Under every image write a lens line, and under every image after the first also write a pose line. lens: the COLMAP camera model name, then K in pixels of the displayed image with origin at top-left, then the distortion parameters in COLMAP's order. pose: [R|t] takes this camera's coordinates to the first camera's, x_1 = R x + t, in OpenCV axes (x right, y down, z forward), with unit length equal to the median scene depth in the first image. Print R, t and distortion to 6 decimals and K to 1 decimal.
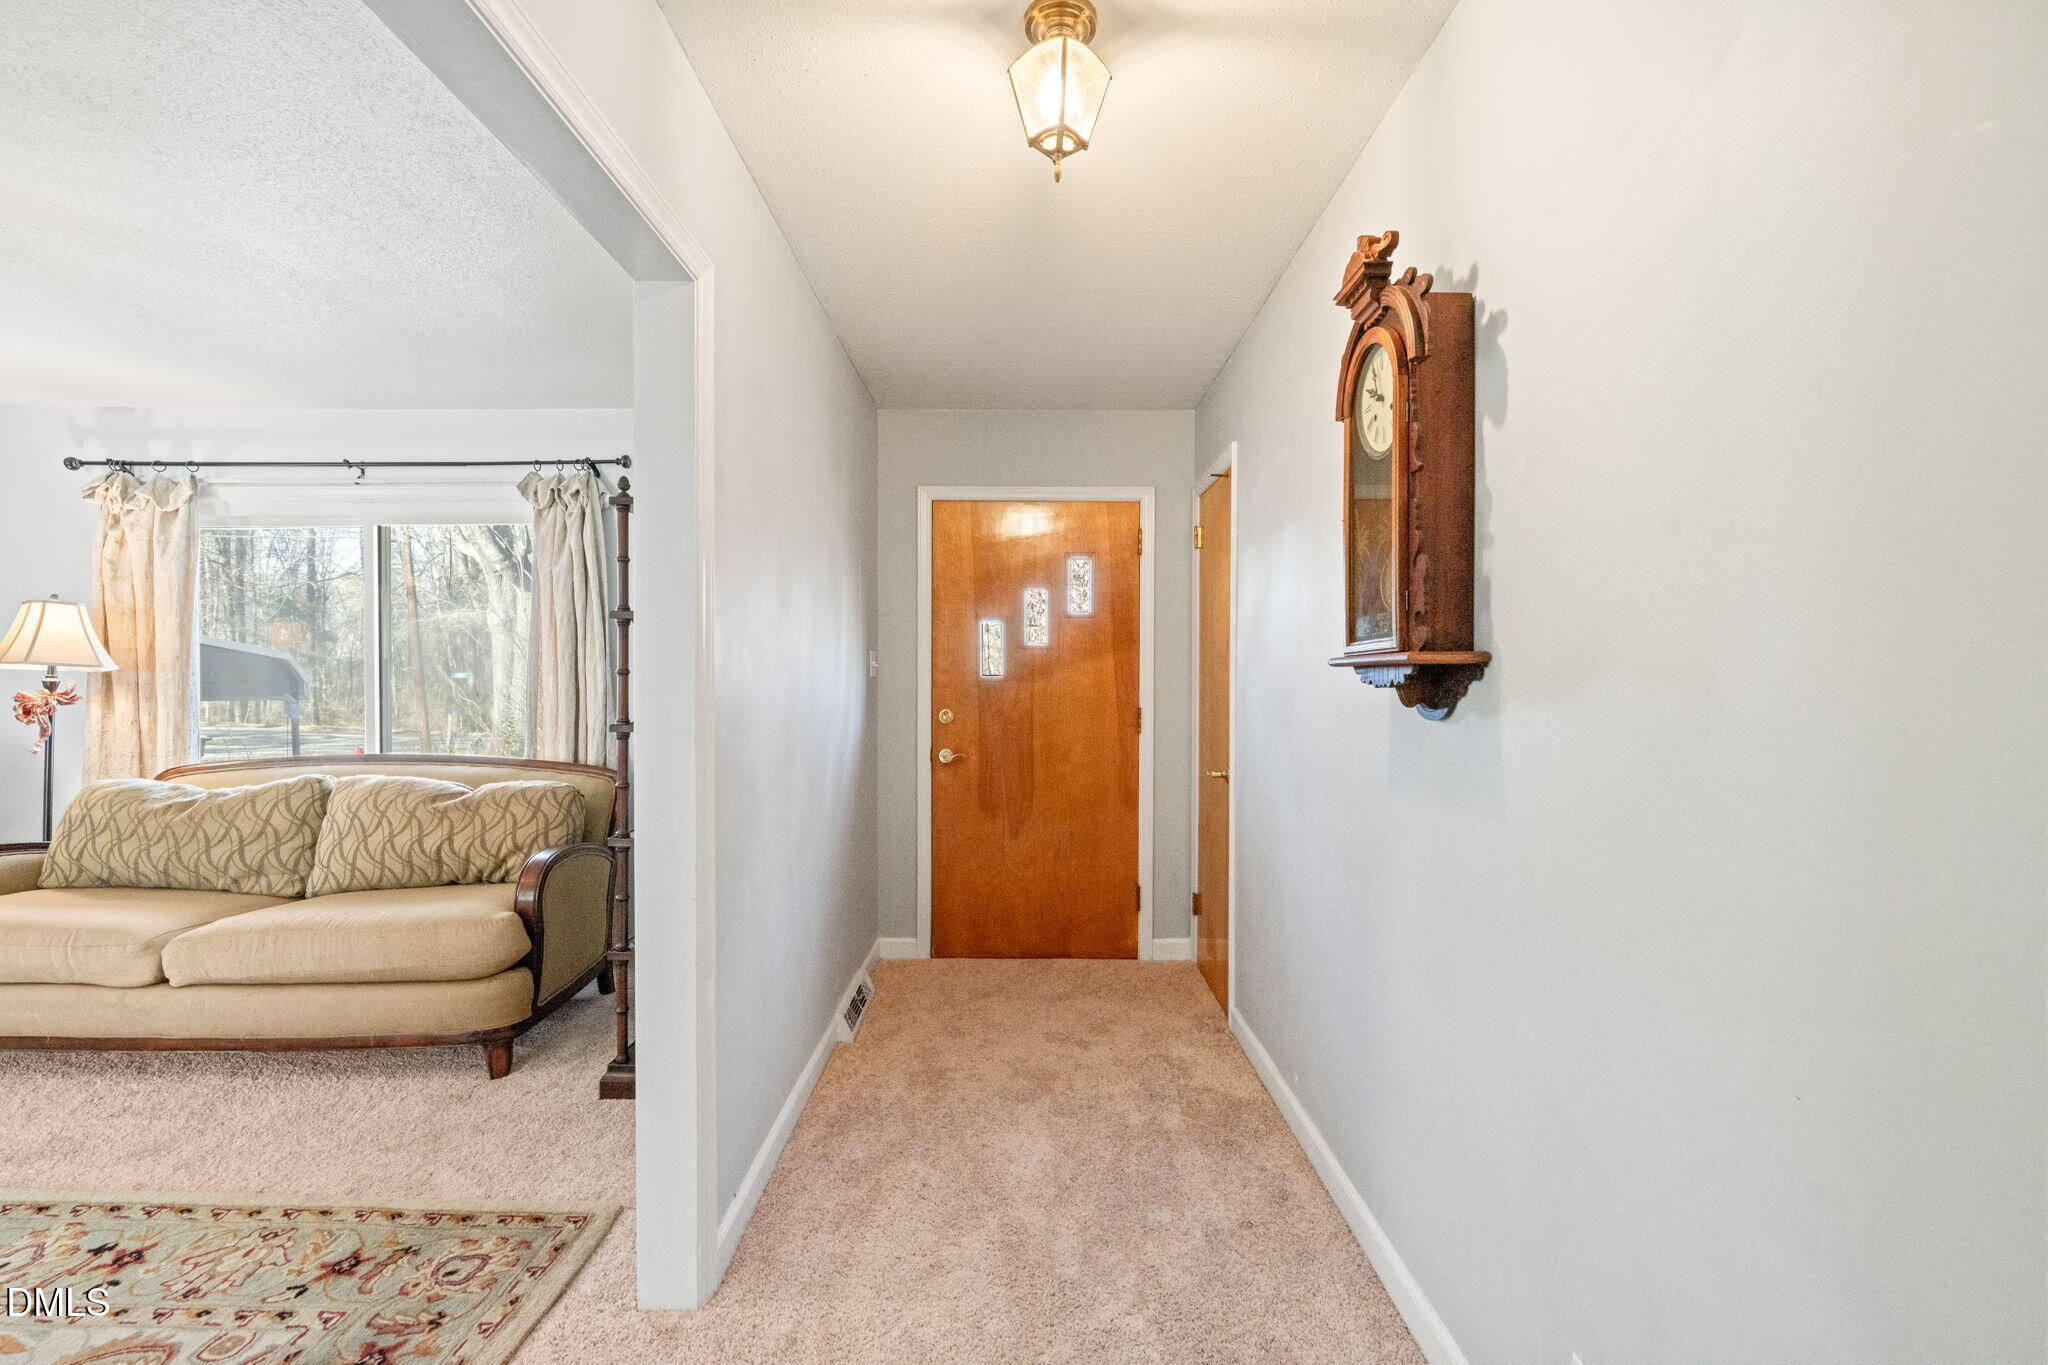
lens RADIAL K [[889.4, 0, 1038.8], [0, 889.4, 672.3], [0, 0, 1]] dist [-0.003062, 0.000427]
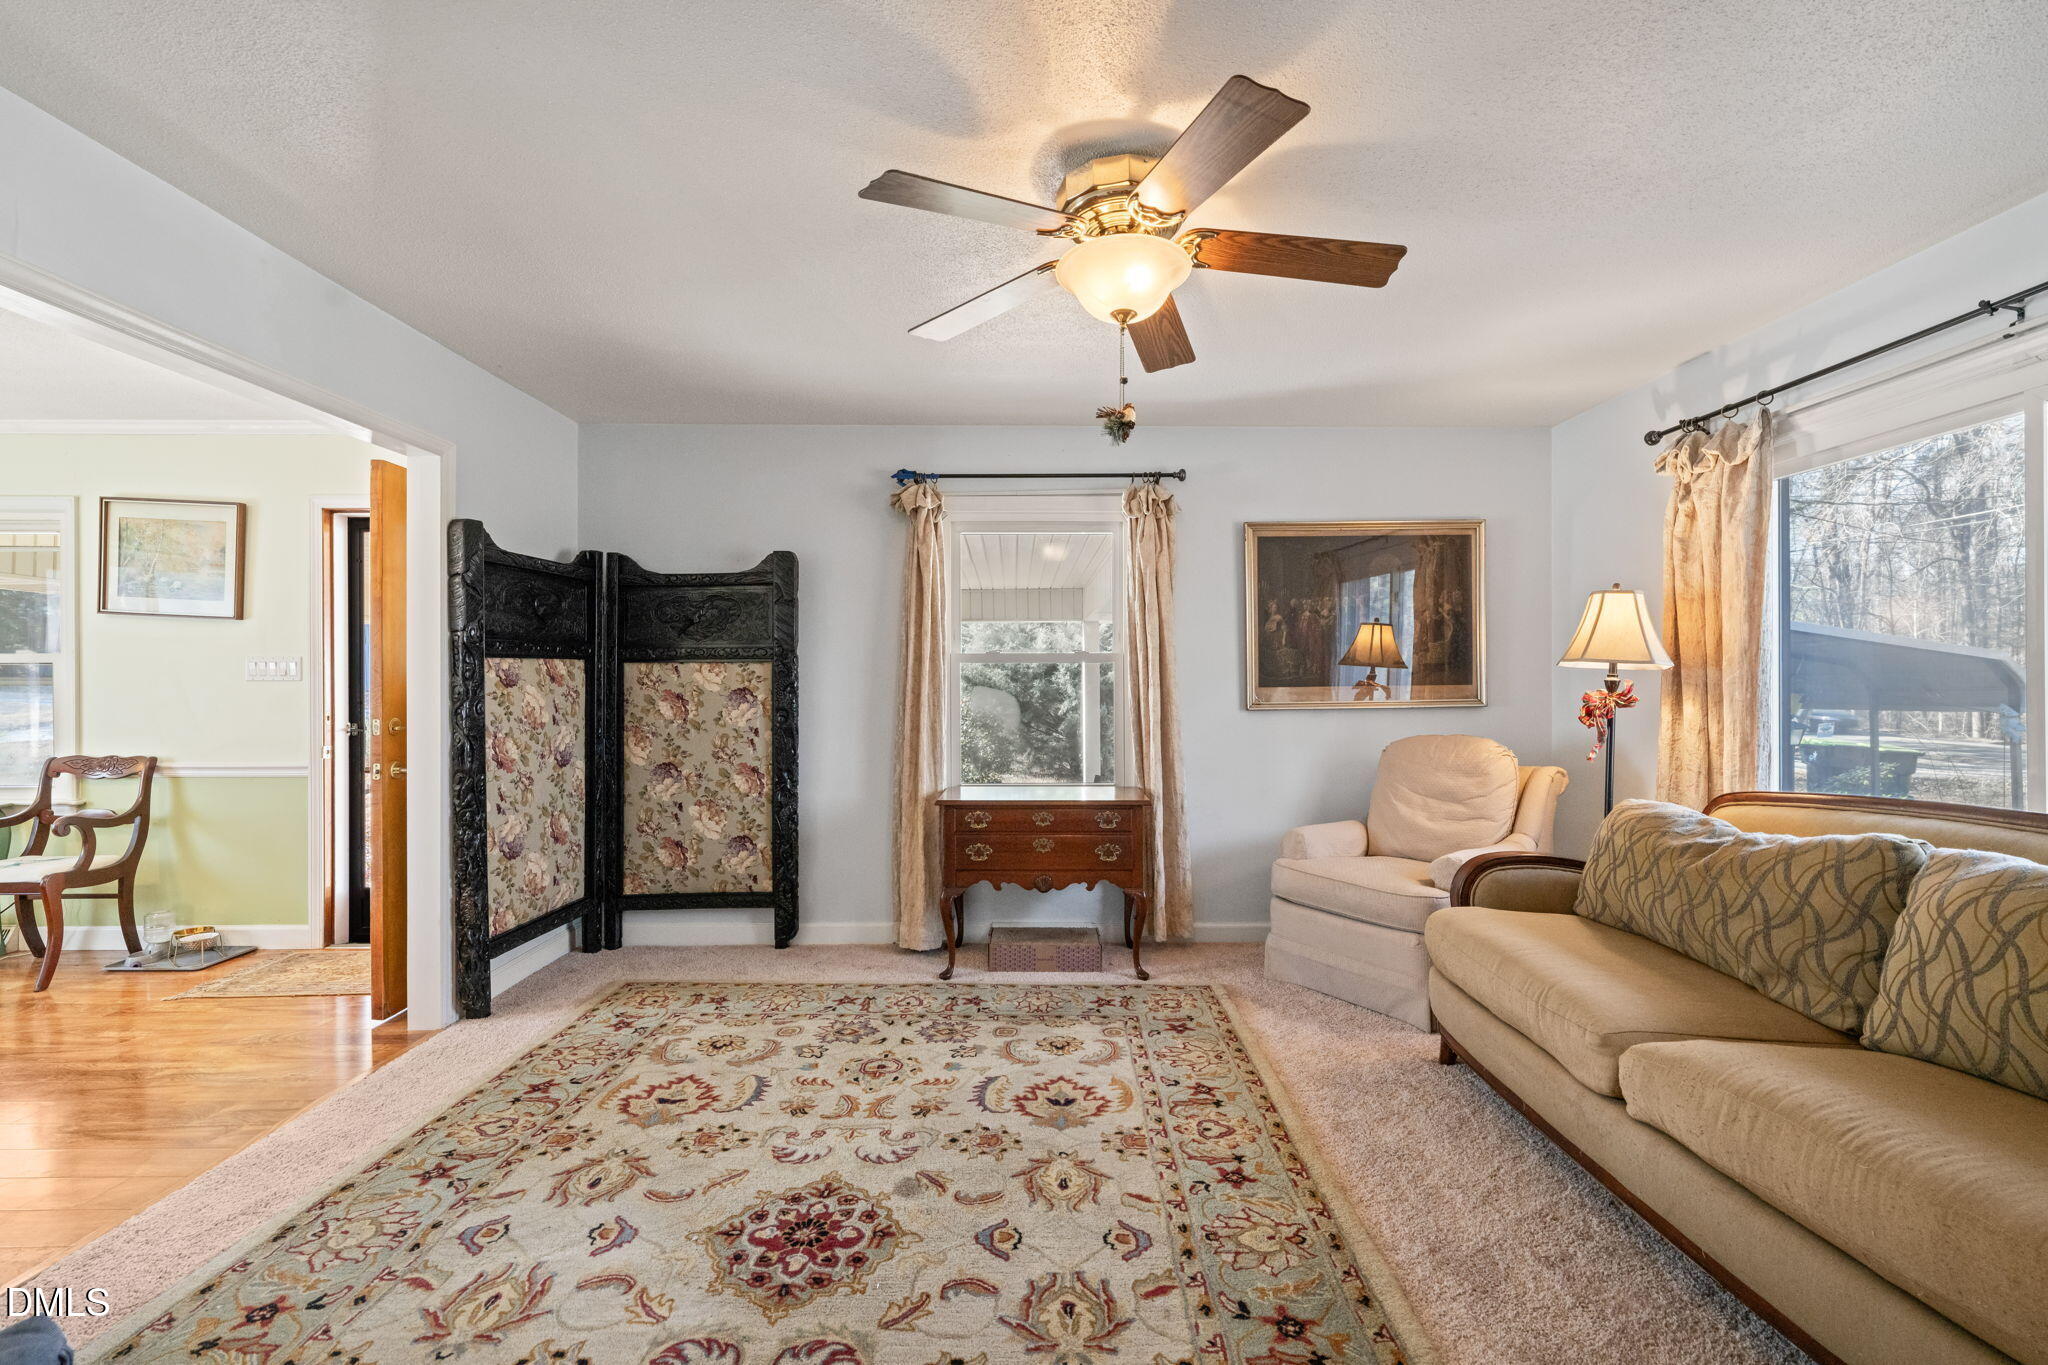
lens RADIAL K [[889.4, 0, 1026.0], [0, 889.4, 691.5], [0, 0, 1]] dist [-0.003062, 0.000427]
pose [[0.006522, 0.006049, -0.999960, -0.234296], [0.004455, 0.999972, 0.006079, 0.013817], [0.999969, -0.004495, 0.006495, 0.429122]]
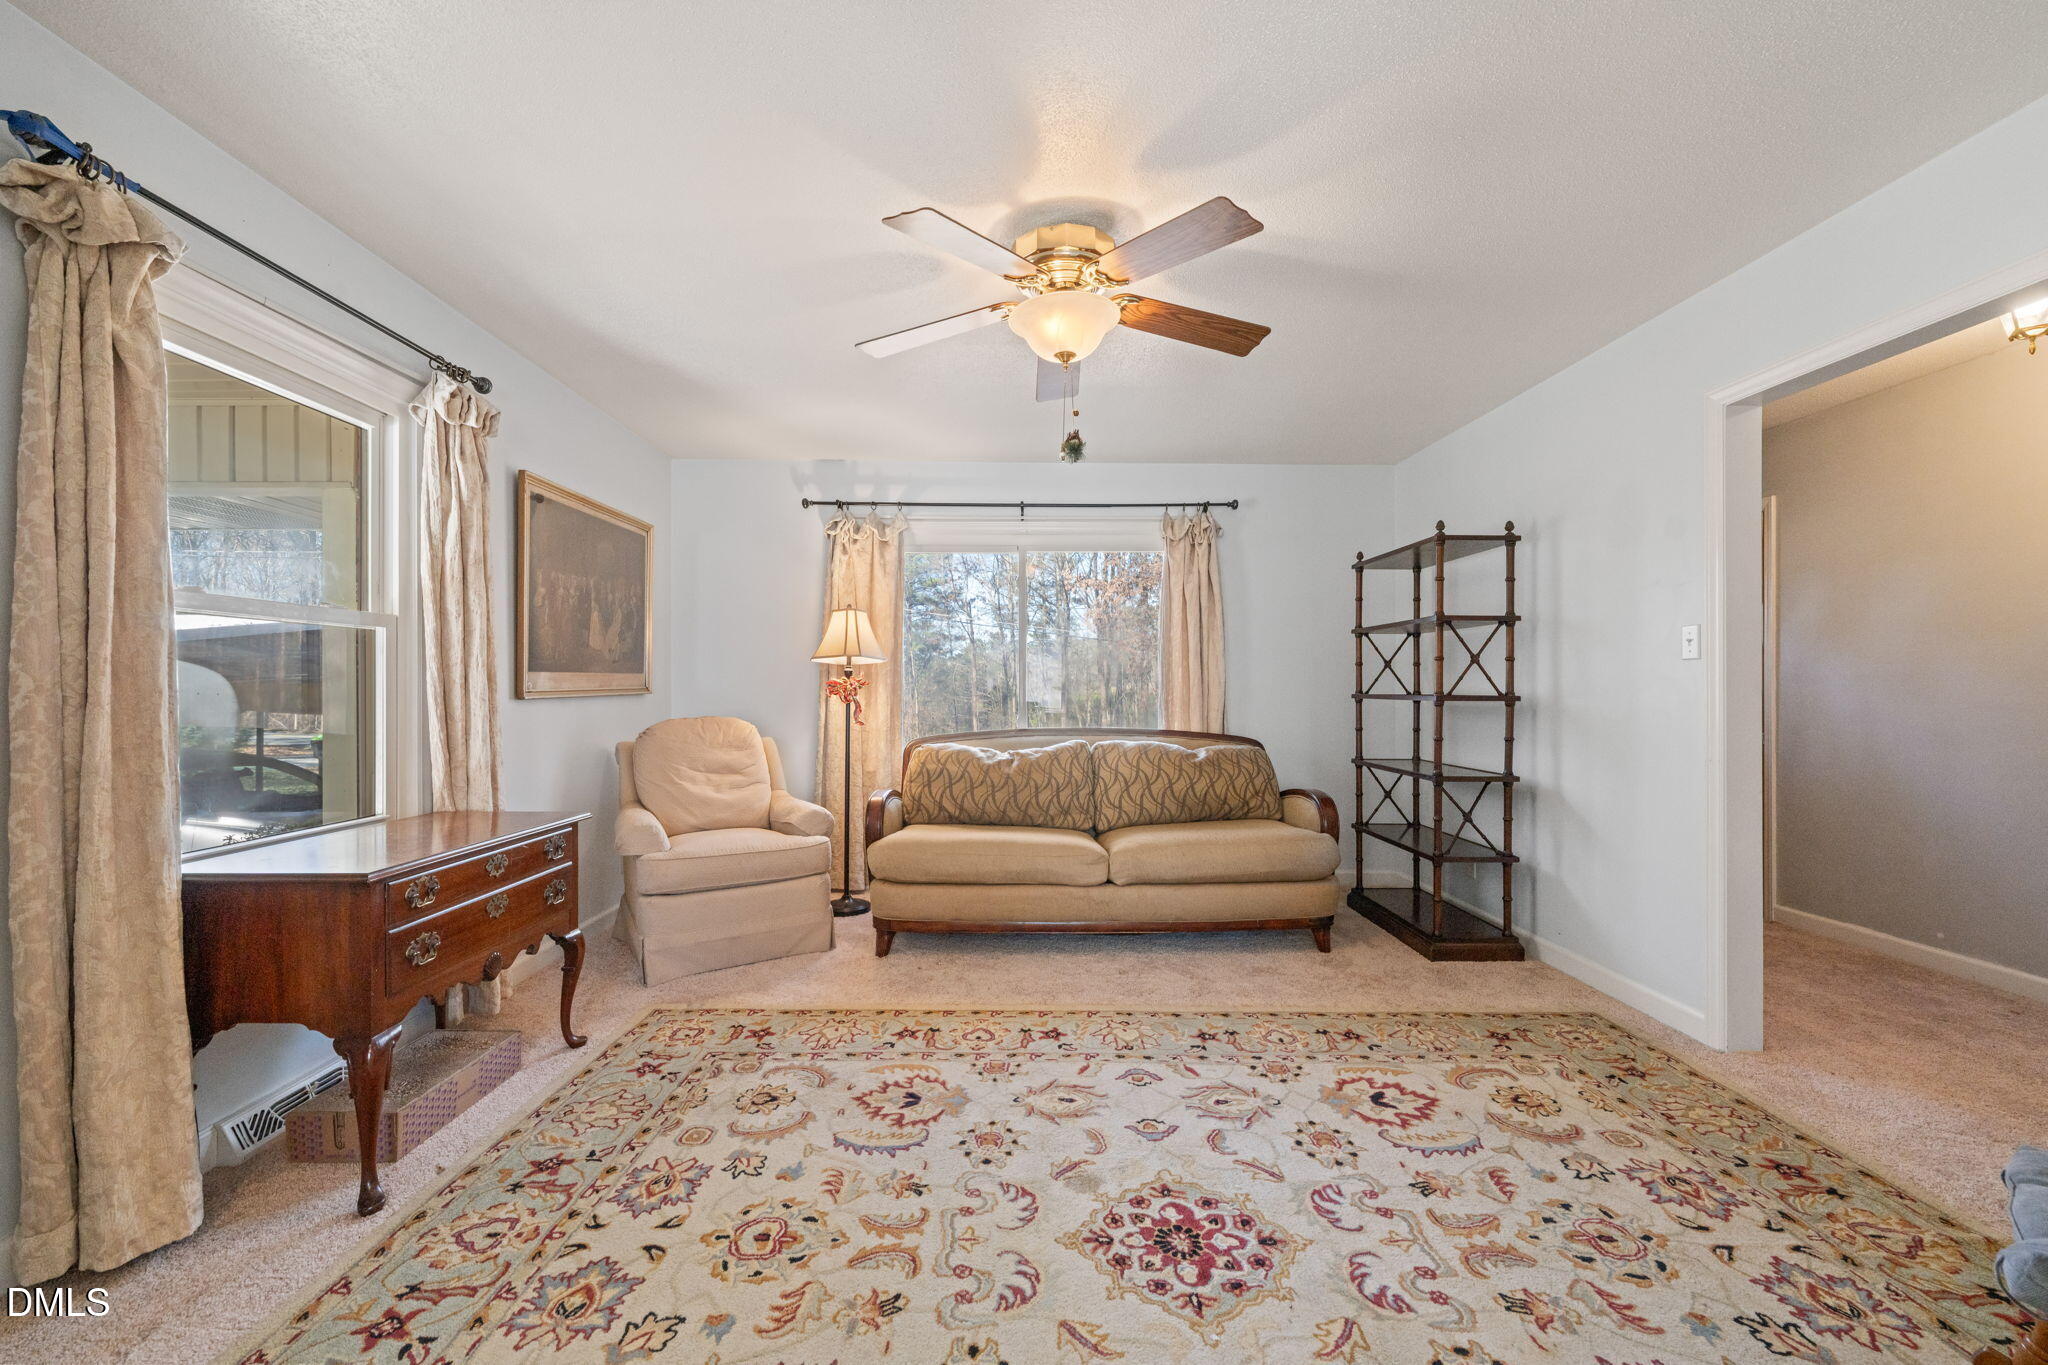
lens RADIAL K [[814.2, 0, 1031.6], [0, 814.2, 686.3], [0, 0, 1]] dist [-0.002954, -0.000400]
pose [[0.999653, -0.000518, 0.026319, -0.937946], [0.000536, 1.000000, -0.000664, 0.036257], [-0.026319, 0.000678, 0.999653, -0.221578]]
